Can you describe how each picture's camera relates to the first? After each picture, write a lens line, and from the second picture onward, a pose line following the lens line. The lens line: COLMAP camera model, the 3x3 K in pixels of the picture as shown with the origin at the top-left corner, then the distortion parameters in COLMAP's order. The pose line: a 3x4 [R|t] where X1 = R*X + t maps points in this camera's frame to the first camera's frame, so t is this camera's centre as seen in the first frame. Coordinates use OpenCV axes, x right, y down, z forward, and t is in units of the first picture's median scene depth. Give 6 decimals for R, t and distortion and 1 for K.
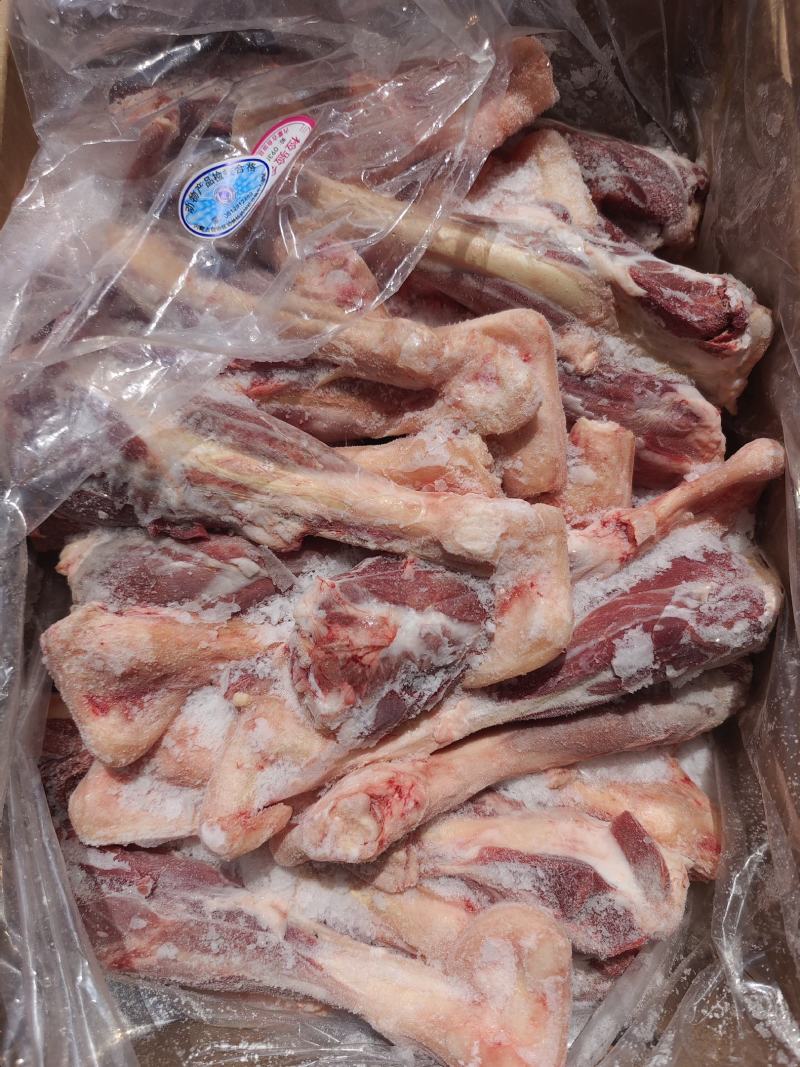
lens RADIAL K [[544.0, 0, 400.4], [0, 544.0, 532.6], [0, 0, 1]] dist [-0.007145, 0.000882]
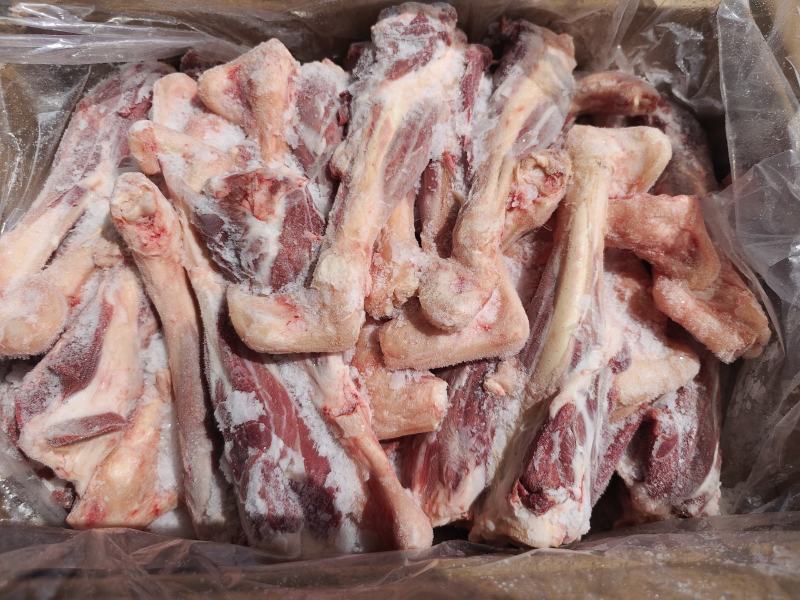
lens RADIAL K [[407.9, 0, 399.5], [0, 407.9, 300.9], [0, 0, 1]] dist [-0.007145, 0.000882]
pose [[0.051765, 0.954633, -0.293250, 0.464530], [-0.995535, 0.072539, 0.060406, -0.192931], [0.078937, 0.288813, 0.954126, 0.078489]]
